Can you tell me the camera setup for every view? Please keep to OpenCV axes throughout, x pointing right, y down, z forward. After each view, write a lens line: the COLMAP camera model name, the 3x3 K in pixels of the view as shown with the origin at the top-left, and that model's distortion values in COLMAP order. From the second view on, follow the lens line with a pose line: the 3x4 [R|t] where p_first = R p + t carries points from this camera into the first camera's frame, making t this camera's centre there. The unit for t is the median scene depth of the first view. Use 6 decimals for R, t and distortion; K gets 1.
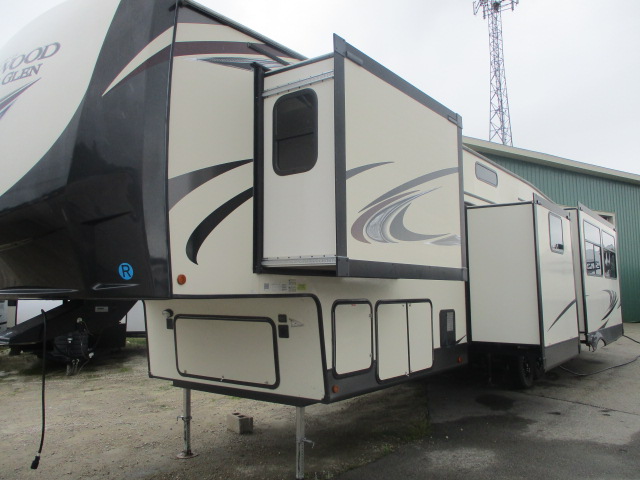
lens RADIAL K [[533.1, 0, 320.0], [0, 533.1, 240.0], [0, 0, 1]] dist [-0.018021, -0.006413]
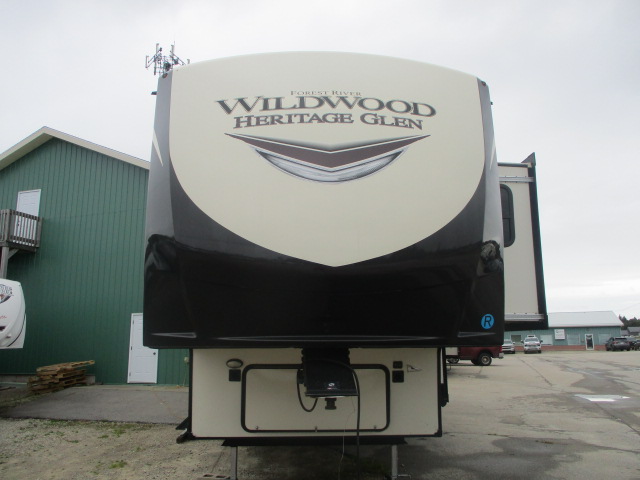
lens RADIAL K [[533.1, 0, 320.0], [0, 533.1, 240.0], [0, 0, 1]] dist [-0.018021, -0.006413]
pose [[0.714706, 0.139113, 0.685451, -0.982255], [-0.076158, 0.989672, -0.121447, 0.036281], [-0.695266, 0.034596, 0.717919, 0.302966]]
